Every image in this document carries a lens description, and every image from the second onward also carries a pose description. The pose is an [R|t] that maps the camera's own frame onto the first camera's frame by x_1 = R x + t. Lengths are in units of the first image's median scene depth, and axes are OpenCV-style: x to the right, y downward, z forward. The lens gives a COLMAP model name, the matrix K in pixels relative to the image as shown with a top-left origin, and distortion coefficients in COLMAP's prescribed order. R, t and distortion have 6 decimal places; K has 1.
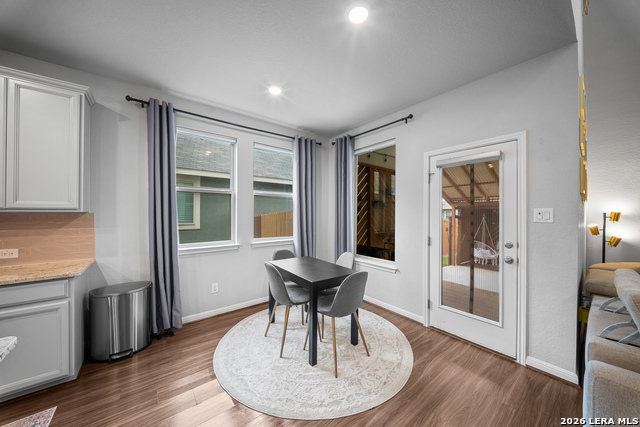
lens RADIAL K [[222.4, 0, 320.7], [0, 222.4, 211.3], [0, 0, 1]] dist [-0.002571, -0.002232]
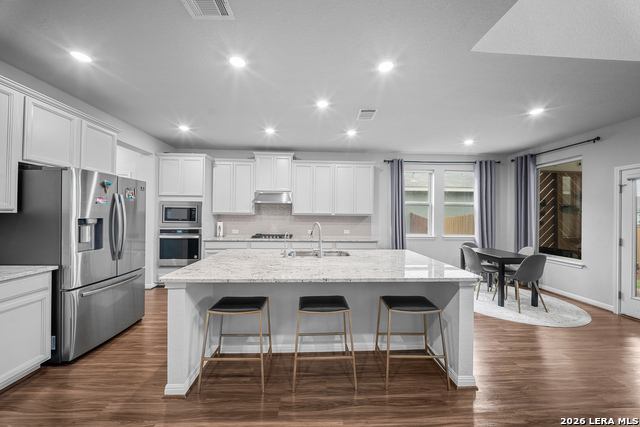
lens RADIAL K [[222.4, 0, 319.8], [0, 222.4, 213.1], [0, 0, 1]] dist [-0.002571, -0.002232]
pose [[0.806345, 0.001059, -0.591444, -0.118729], [-0.004030, 0.999985, -0.003704, -0.010026], [0.591432, 0.005371, 0.806337, -0.941159]]
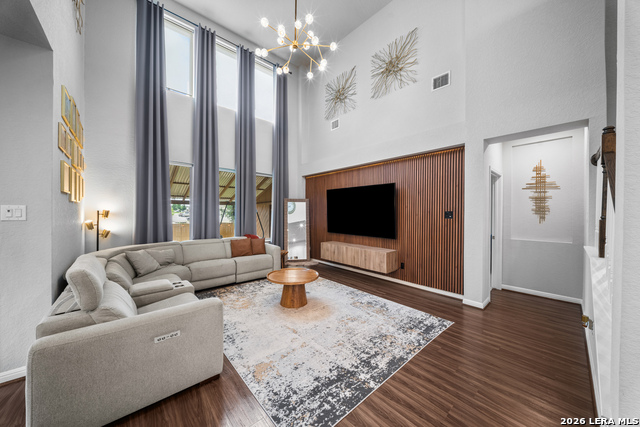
lens RADIAL K [[222.4, 0, 318.7], [0, 222.4, 213.7], [0, 0, 1]] dist [-0.002571, -0.002232]
pose [[-0.050628, -0.006733, 0.998695, 0.012745], [-0.013523, 0.999890, 0.006055, -0.000589], [-0.998626, -0.013199, -0.050713, -0.182386]]
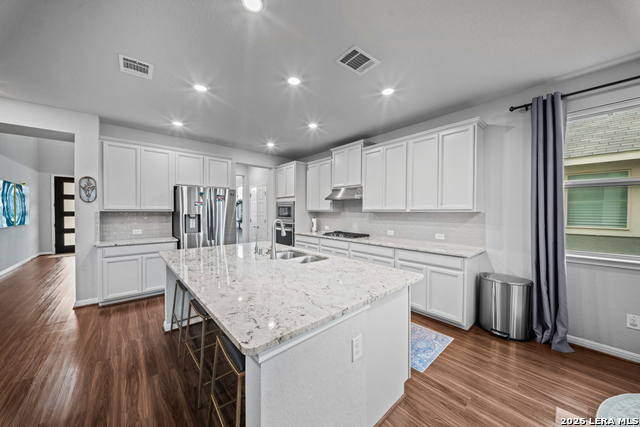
lens RADIAL K [[222.4, 0, 320.3], [0, 222.4, 215.6], [0, 0, 1]] dist [-0.002571, -0.002232]
pose [[0.048048, 0.016313, -0.998712, 0.178653], [0.004006, 0.999855, 0.016525, -0.000949], [0.998837, -0.004795, 0.047976, -0.008485]]
